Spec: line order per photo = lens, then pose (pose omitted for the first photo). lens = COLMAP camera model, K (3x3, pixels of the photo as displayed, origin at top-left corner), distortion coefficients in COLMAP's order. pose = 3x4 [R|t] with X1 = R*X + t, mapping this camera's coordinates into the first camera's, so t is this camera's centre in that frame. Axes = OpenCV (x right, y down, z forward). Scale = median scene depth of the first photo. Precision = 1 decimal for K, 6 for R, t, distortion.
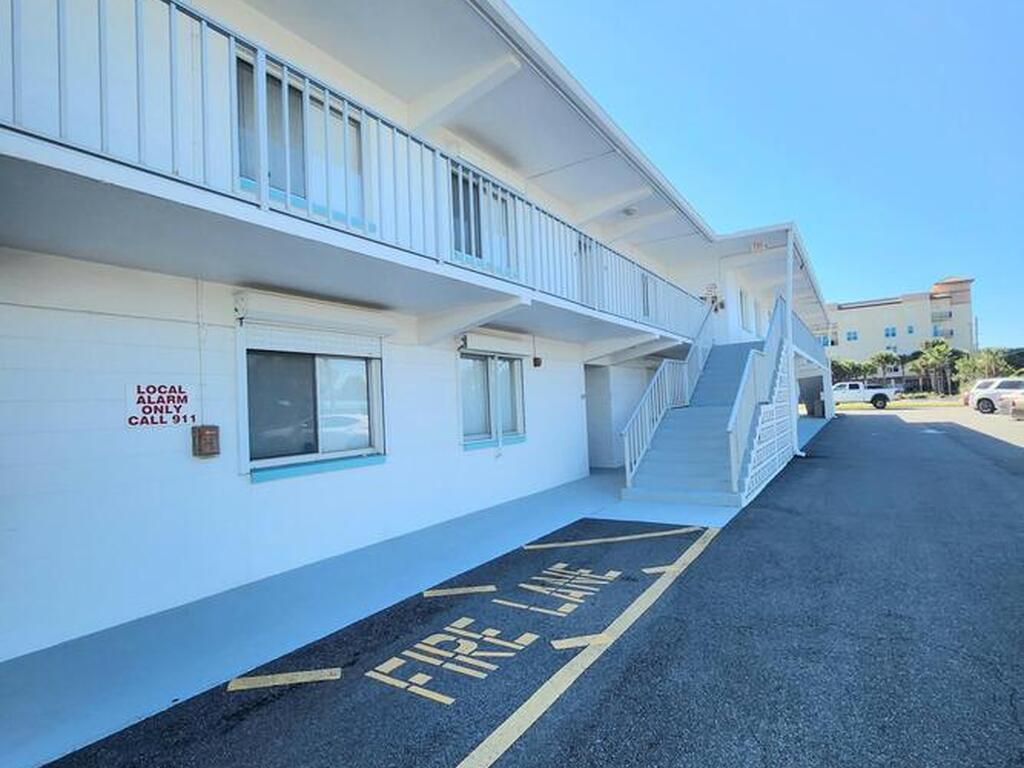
lens RADIAL K [[538.6, 0, 514.7], [0, 538.6, 373.8], [0, 0, 1]] dist [0.093414, -0.000239]
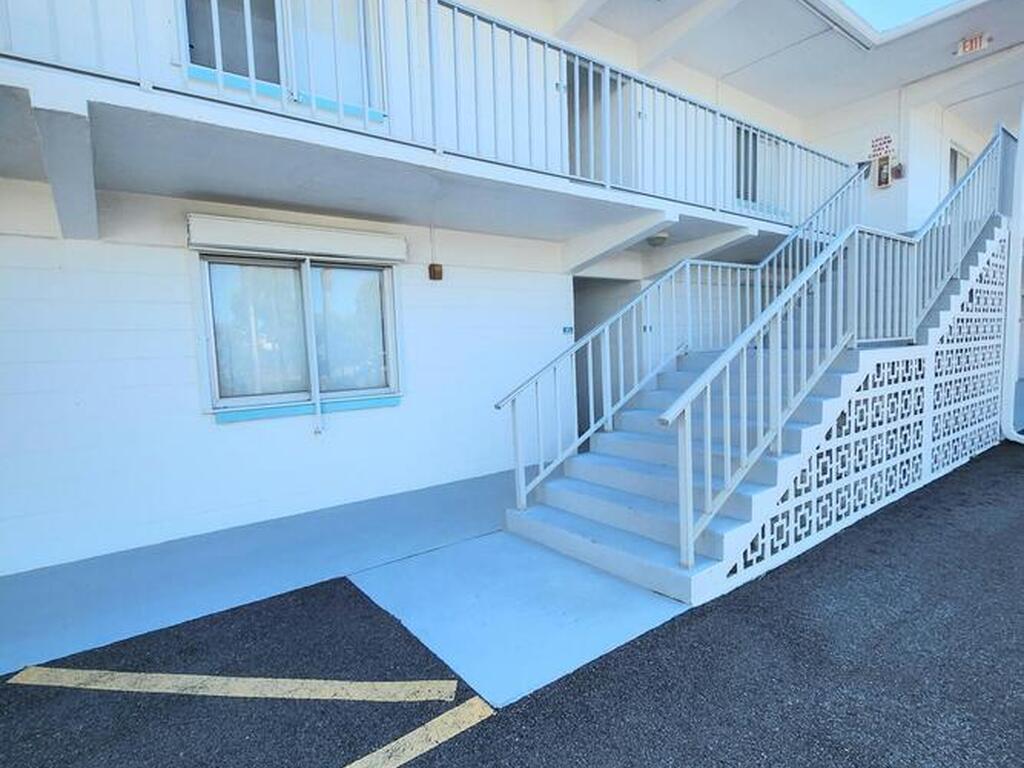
lens RADIAL K [[512.4, 0, 512.2], [0, 512.4, 370.2], [0, 0, 1]] dist [0.017961, 0.000041]
pose [[0.928983, 0.034702, -0.368493, 0.281921], [0.009733, 0.992960, 0.118048, 0.016900], [0.369995, -0.113251, 0.922105, 0.415419]]
